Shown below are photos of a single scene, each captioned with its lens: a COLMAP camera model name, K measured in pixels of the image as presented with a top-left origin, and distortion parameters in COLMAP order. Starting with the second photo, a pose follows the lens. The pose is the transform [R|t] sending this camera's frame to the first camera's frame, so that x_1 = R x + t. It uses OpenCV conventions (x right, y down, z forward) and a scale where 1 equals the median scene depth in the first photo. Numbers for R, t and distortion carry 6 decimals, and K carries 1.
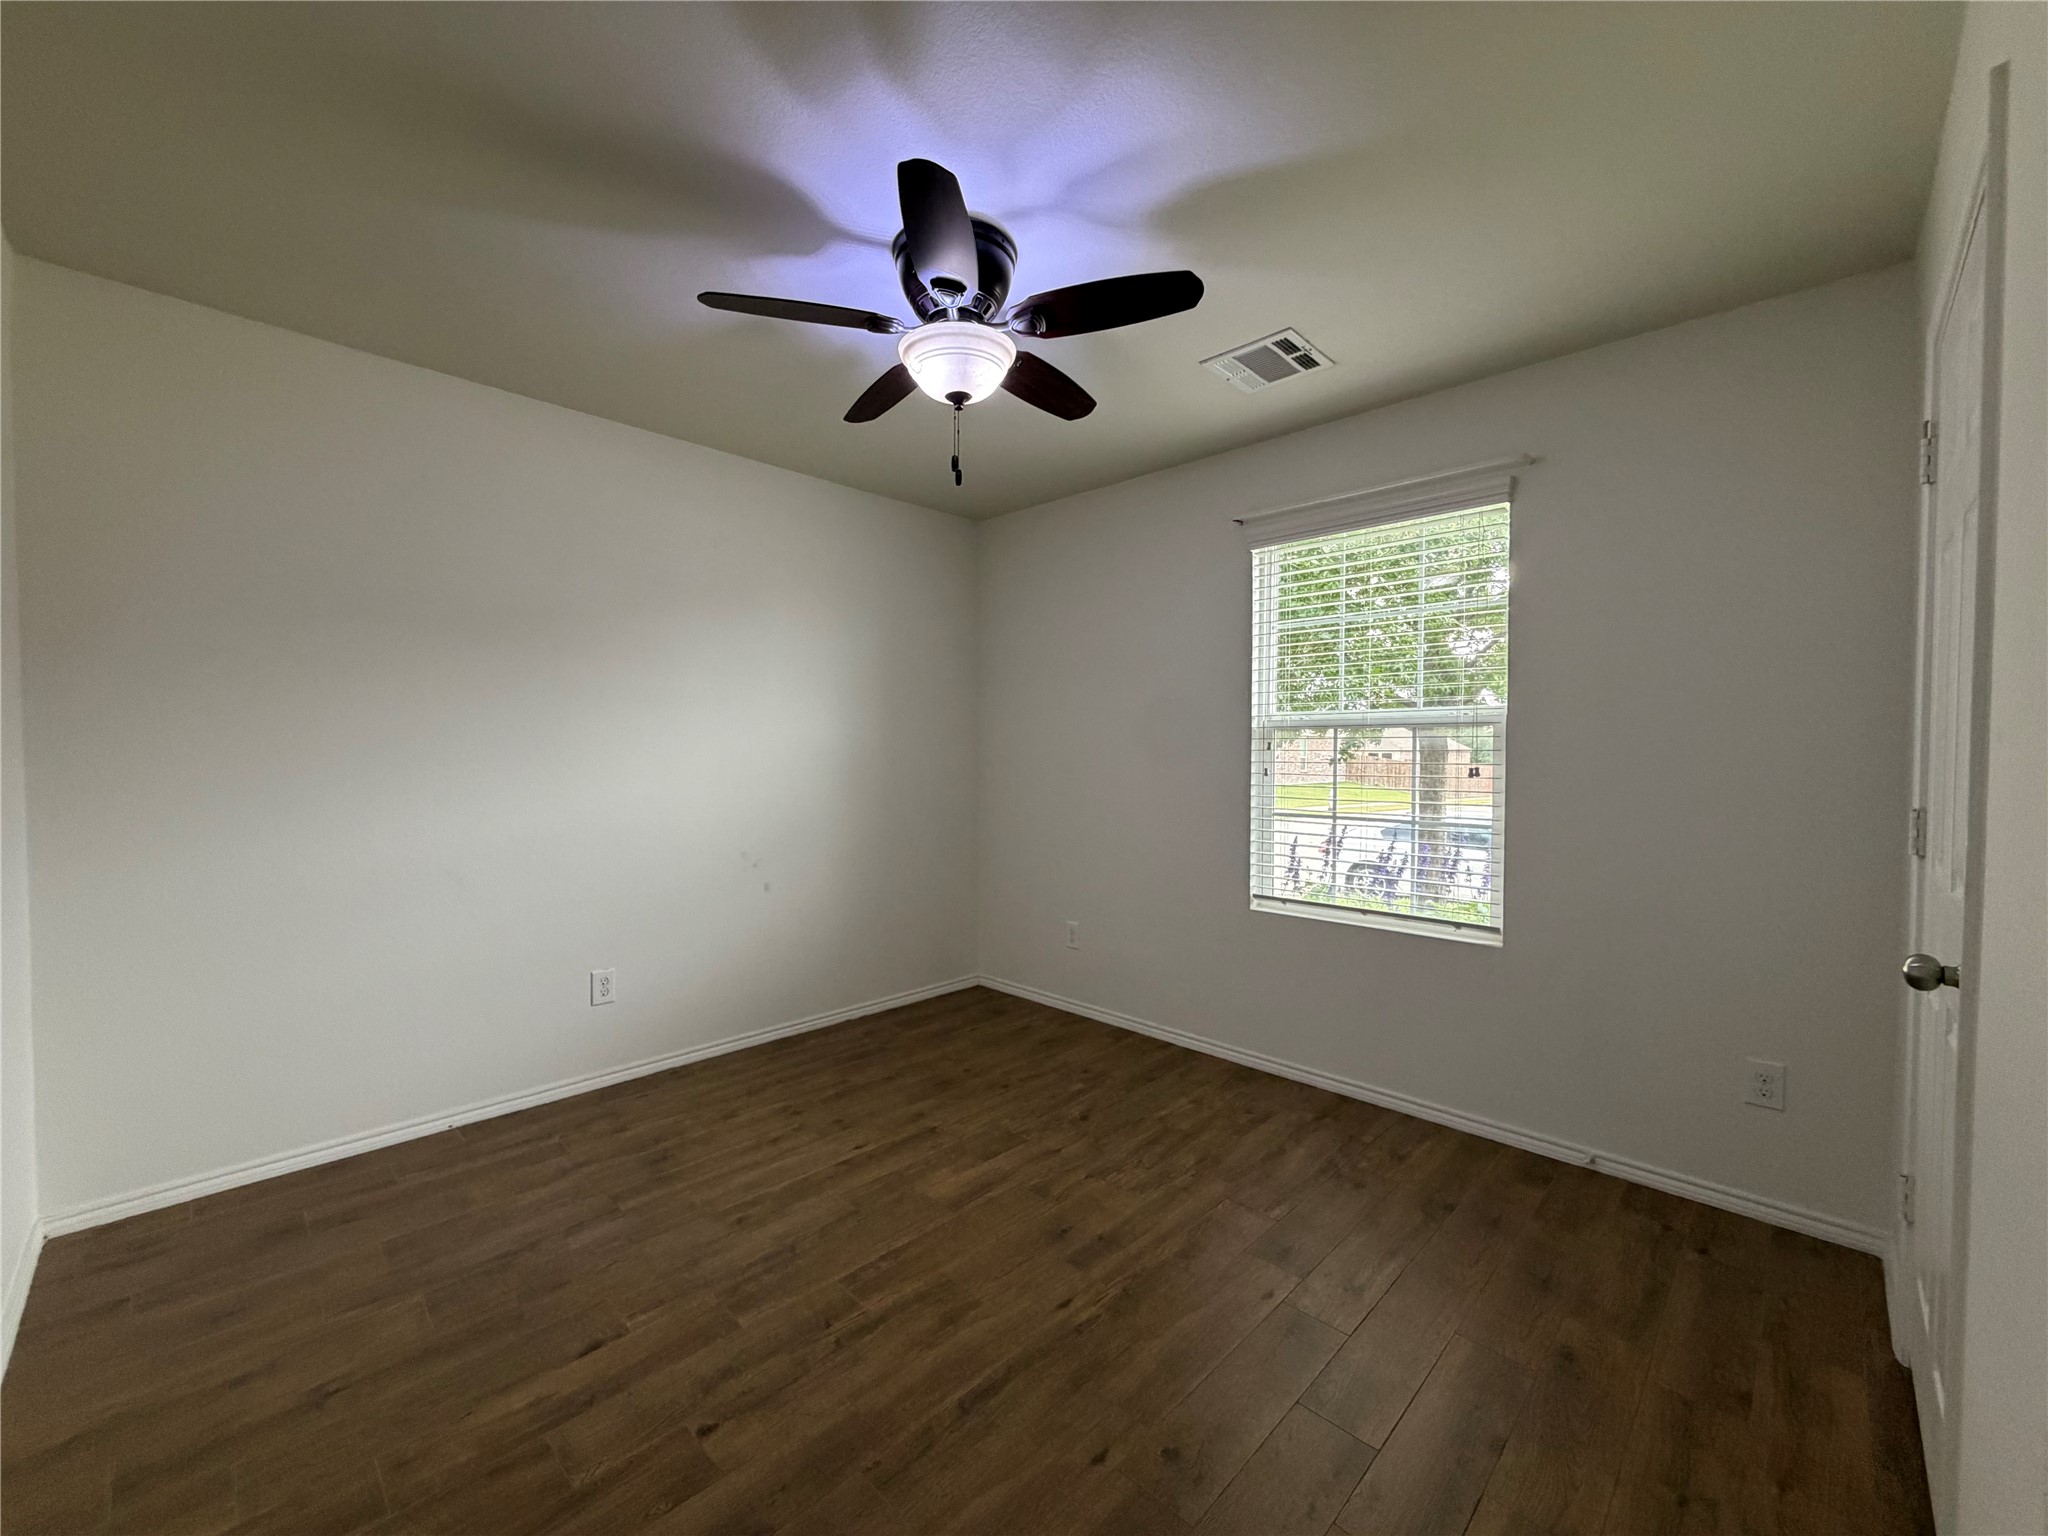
lens RADIAL K [[816.0, 0, 1017.3], [0, 816.0, 772.4], [0, 0, 1]] dist [-0.002121, 0.000586]
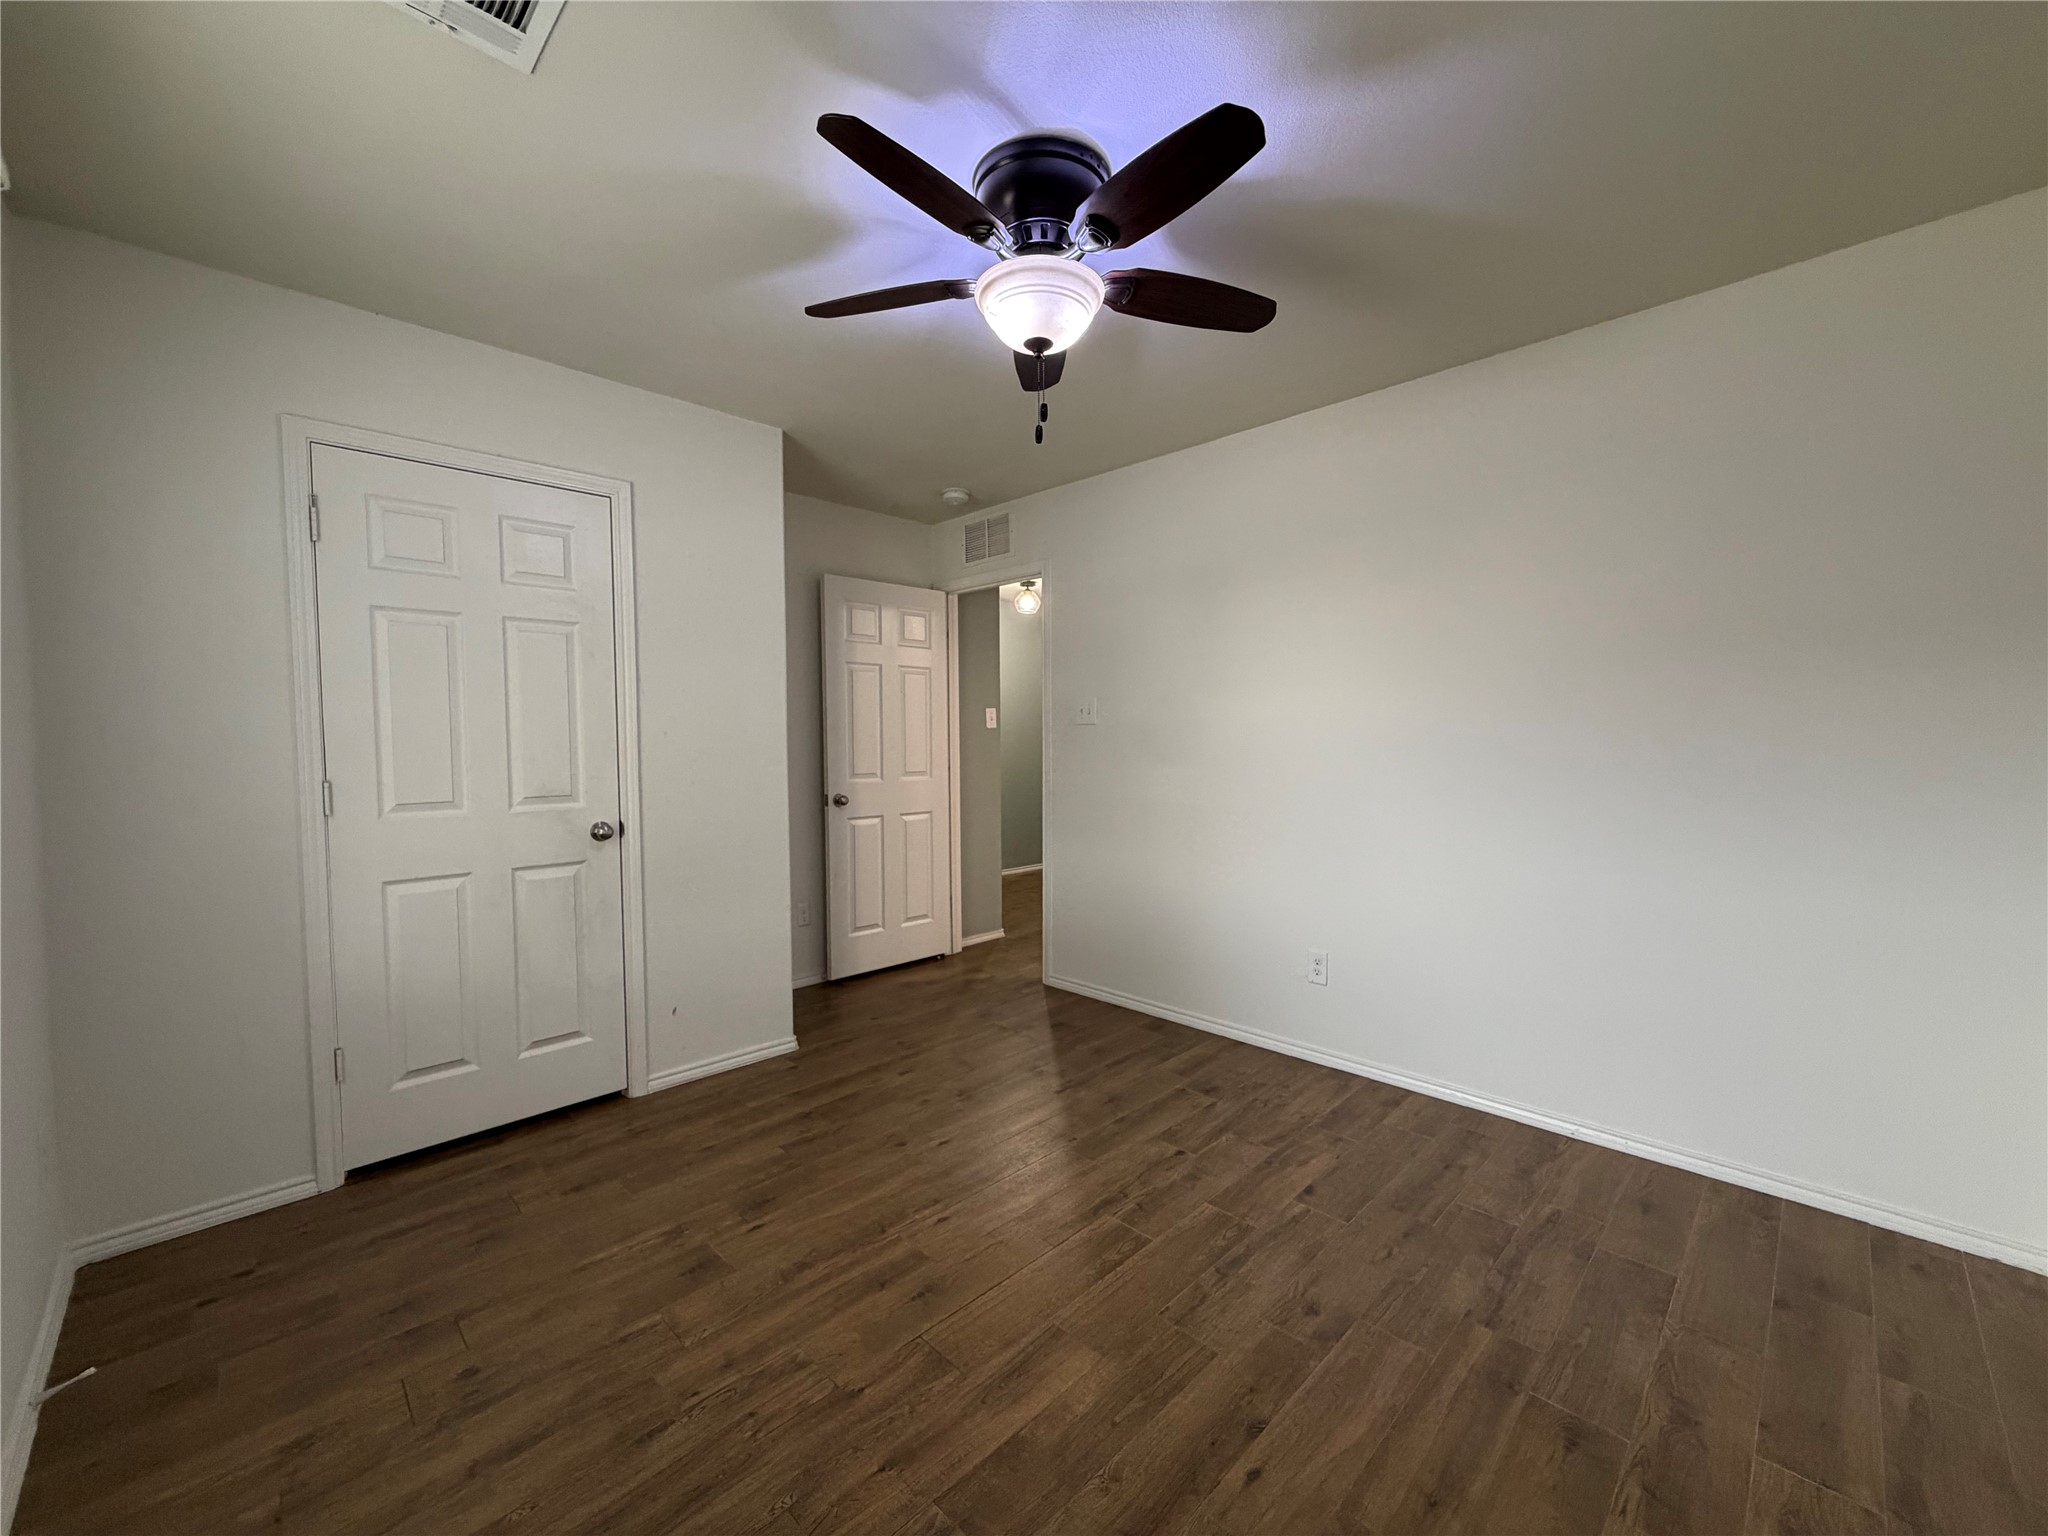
lens RADIAL K [[816.0, 0, 1017.3], [0, 816.0, 772.4], [0, 0, 1]] dist [-0.002121, 0.000586]
pose [[-0.999892, 0.000328, 0.014686, -0.059271], [0.001369, 0.997481, 0.070927, -0.052022], [-0.014626, 0.070940, -0.997373, 1.928944]]
